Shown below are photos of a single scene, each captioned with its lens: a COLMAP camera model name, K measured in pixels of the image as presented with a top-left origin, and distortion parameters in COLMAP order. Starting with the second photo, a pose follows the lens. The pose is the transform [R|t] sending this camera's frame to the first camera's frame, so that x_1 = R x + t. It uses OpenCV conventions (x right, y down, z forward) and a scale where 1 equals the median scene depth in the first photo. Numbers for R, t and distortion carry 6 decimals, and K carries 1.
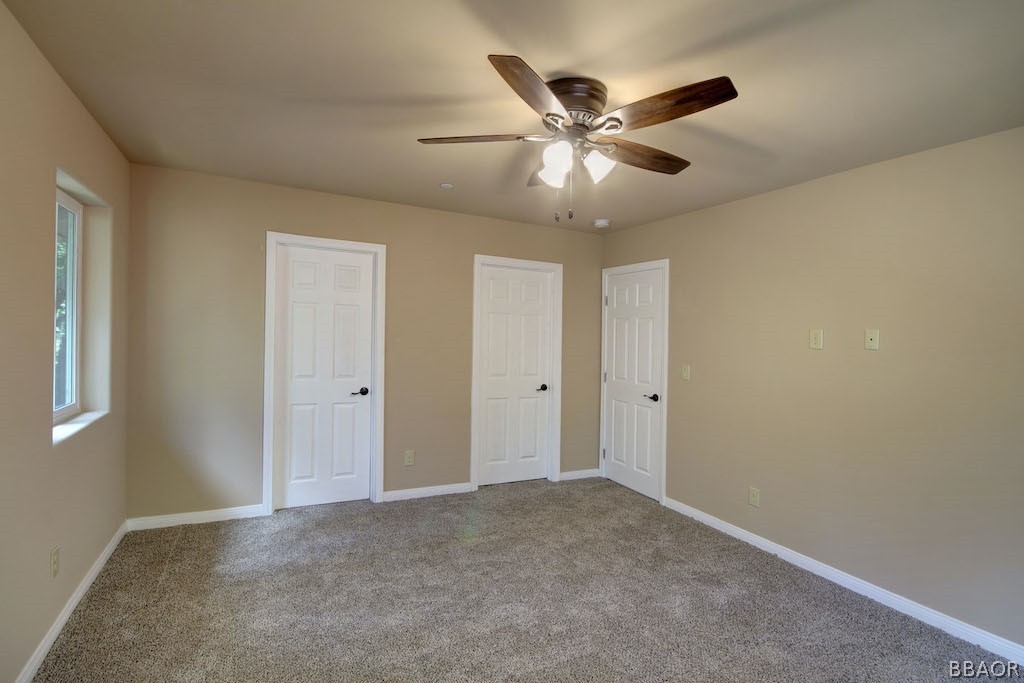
lens RADIAL K [[495.8, 0, 521.8], [0, 495.8, 332.3], [0, 0, 1]] dist [0.003842, 0.004094]
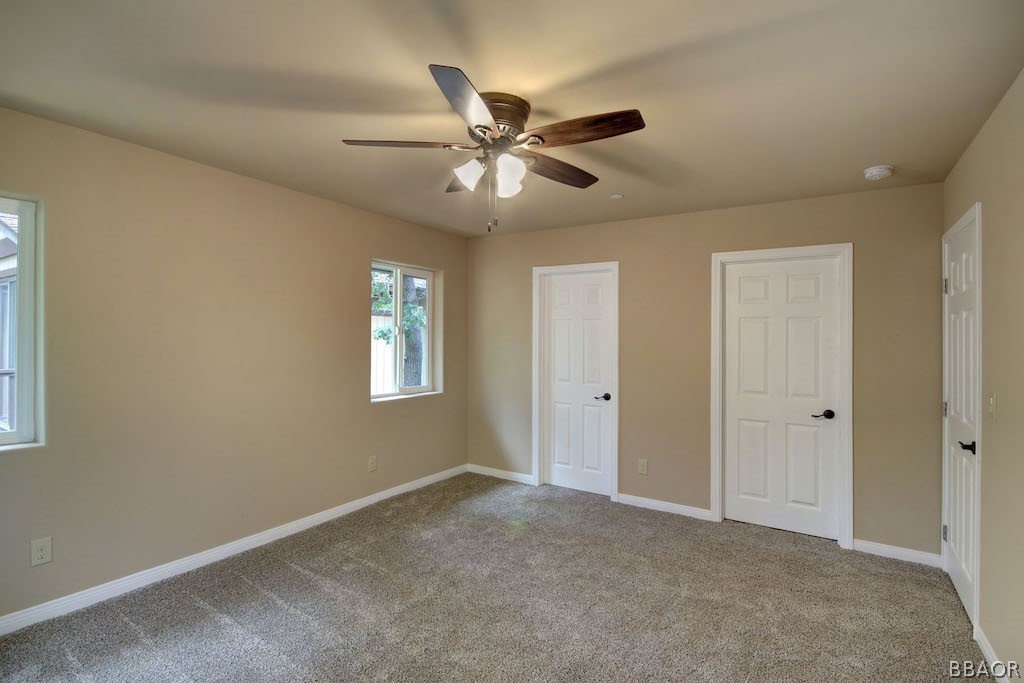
lens RADIAL K [[495.8, 0, 510.5], [0, 495.8, 341.5], [0, 0, 1]] dist [0.003842, 0.004094]
pose [[0.502614, -0.022856, -0.864209, 0.548085], [0.007514, 0.999728, -0.022070, 0.019656], [0.864478, 0.004599, 0.502649, 0.272214]]
